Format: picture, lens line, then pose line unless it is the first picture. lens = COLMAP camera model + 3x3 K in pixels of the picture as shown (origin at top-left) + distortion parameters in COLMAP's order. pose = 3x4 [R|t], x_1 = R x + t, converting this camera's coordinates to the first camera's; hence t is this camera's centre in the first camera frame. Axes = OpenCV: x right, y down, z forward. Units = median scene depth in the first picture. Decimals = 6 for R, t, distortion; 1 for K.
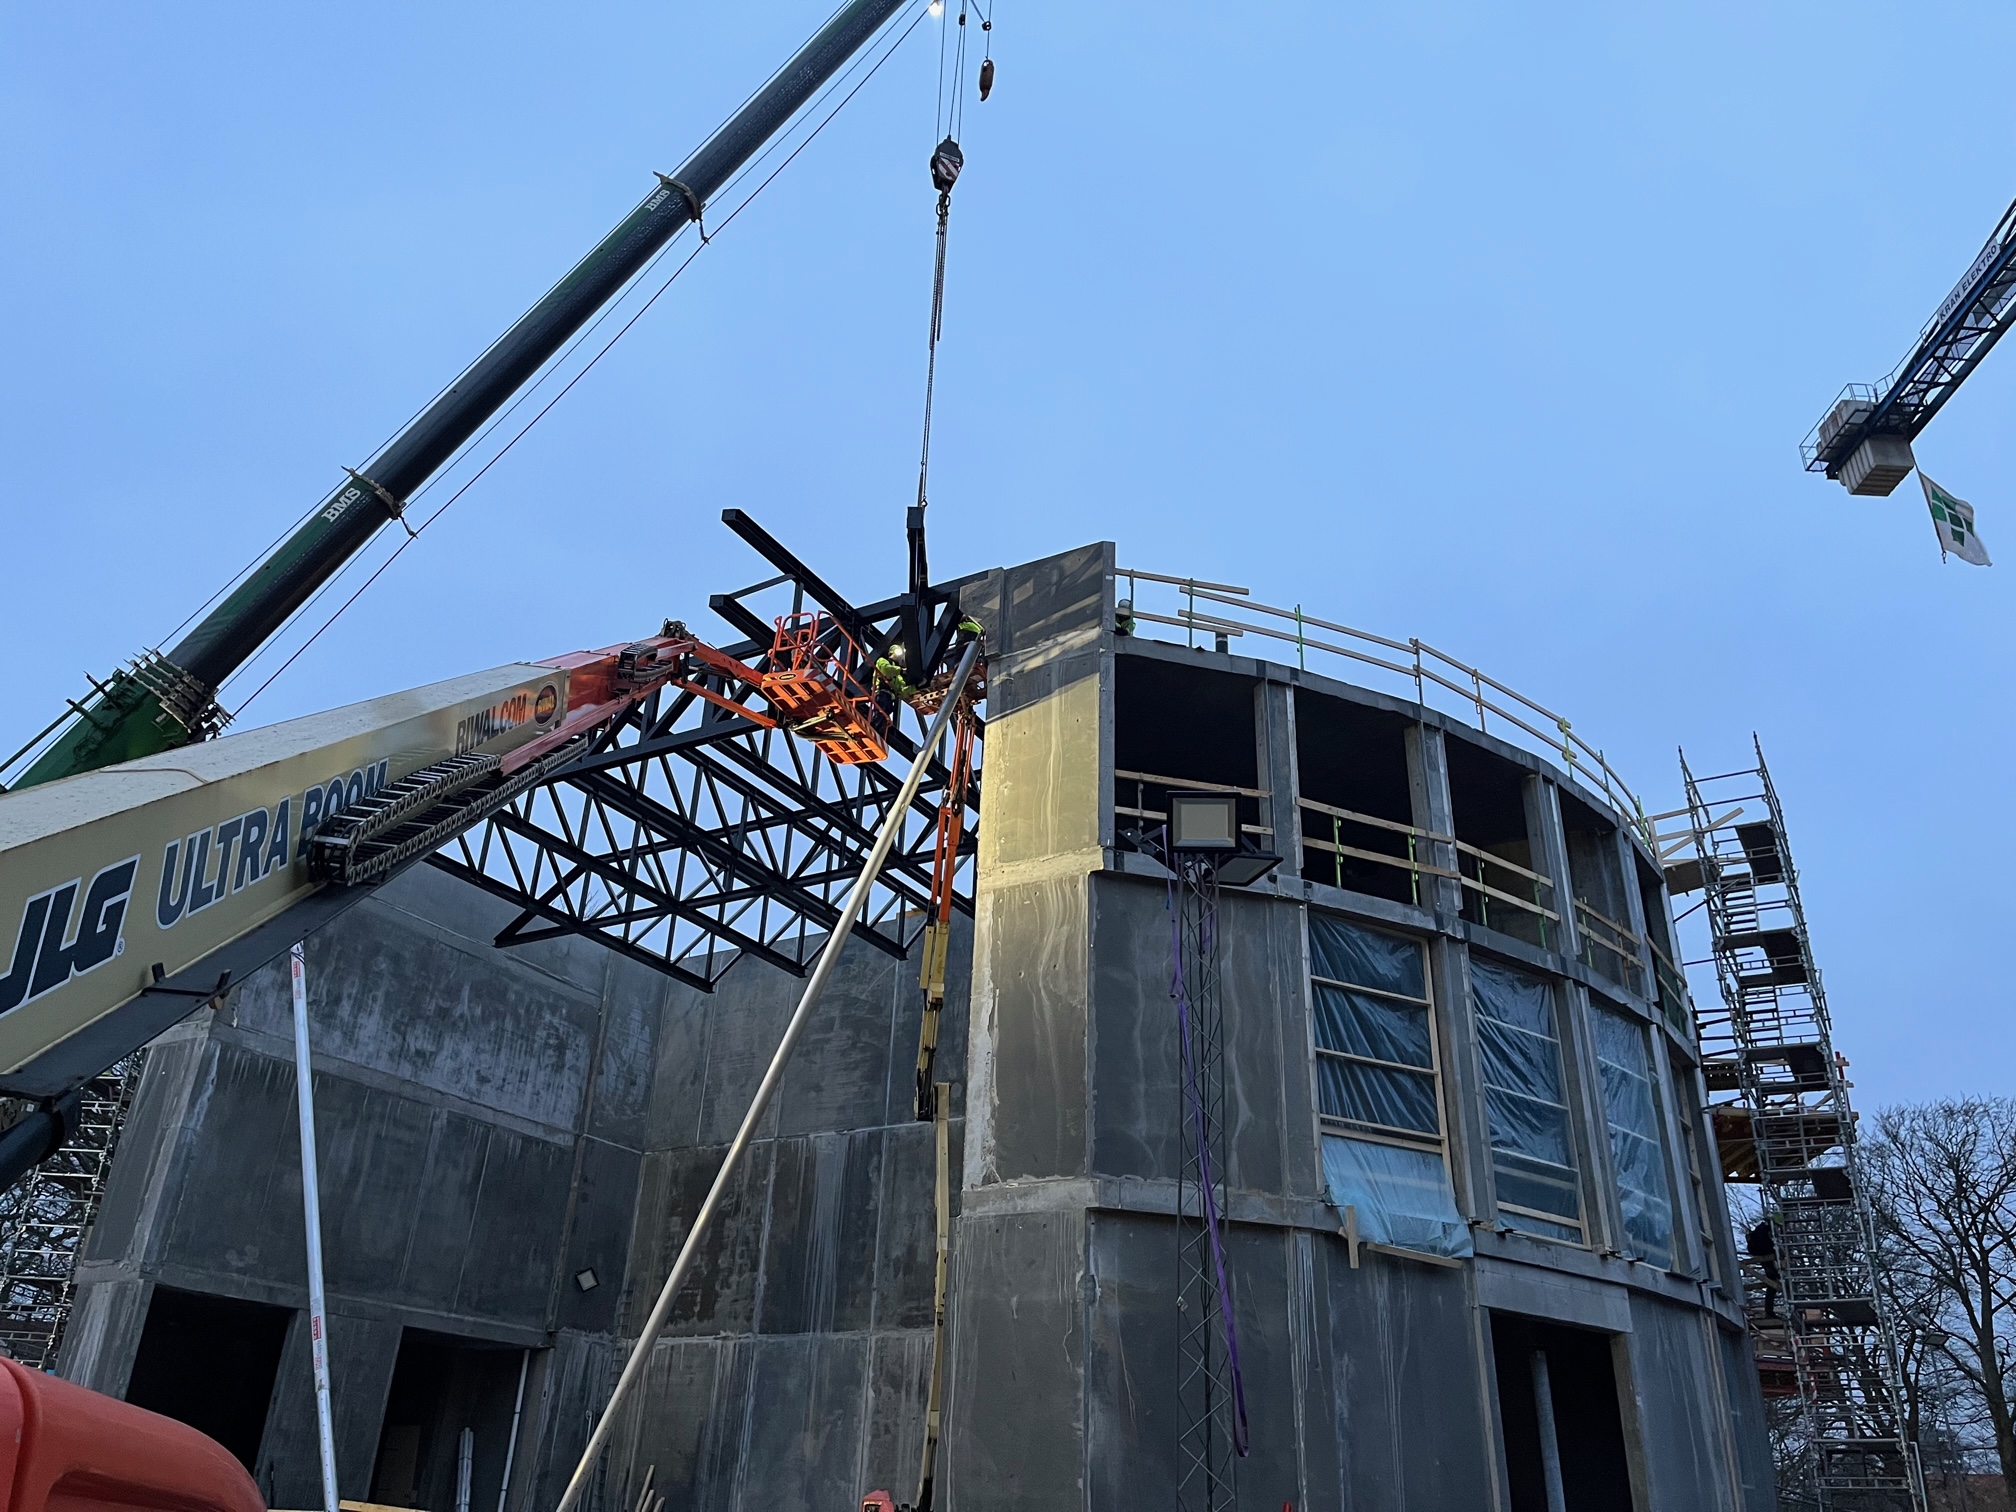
lens RADIAL K [[1525.9, 0, 1009.7], [0, 1525.9, 721.9], [0, 0, 1]] dist [0.011062, 0.003135]
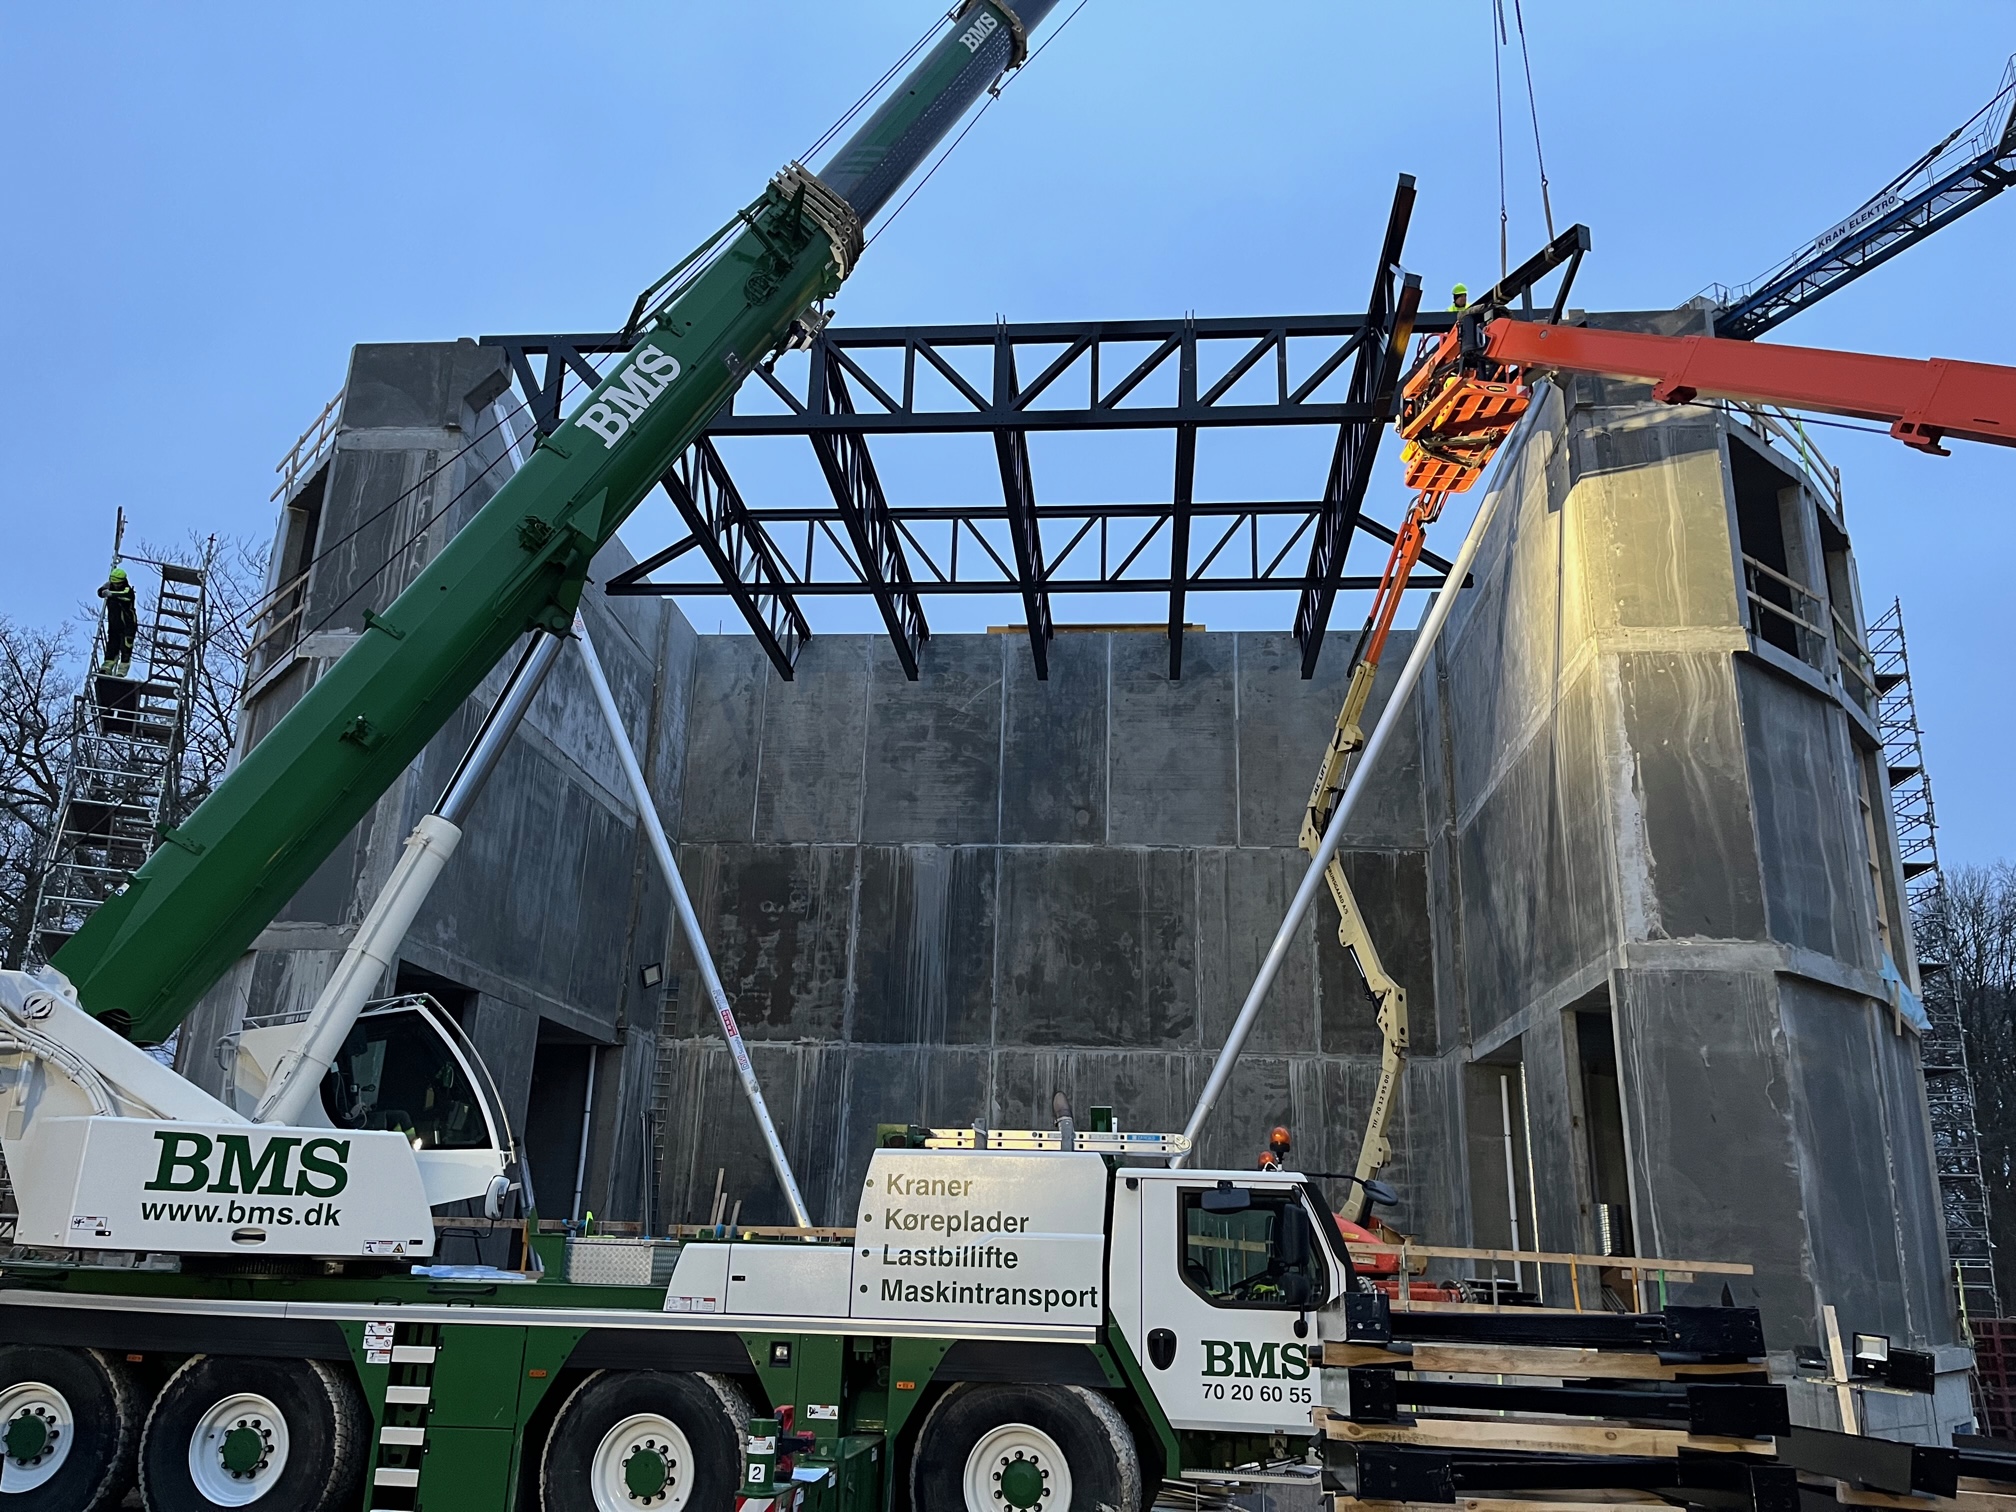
lens RADIAL K [[1542.2, 0, 1008.0], [0, 1542.2, 756.0], [0, 0, 1]] dist [0.226247, -0.392427]
pose [[0.910469, 0.123861, 0.394594, -0.491646], [-0.197980, 0.968209, 0.152893, 0.062071], [-0.363112, -0.217326, 0.906046, 0.128401]]
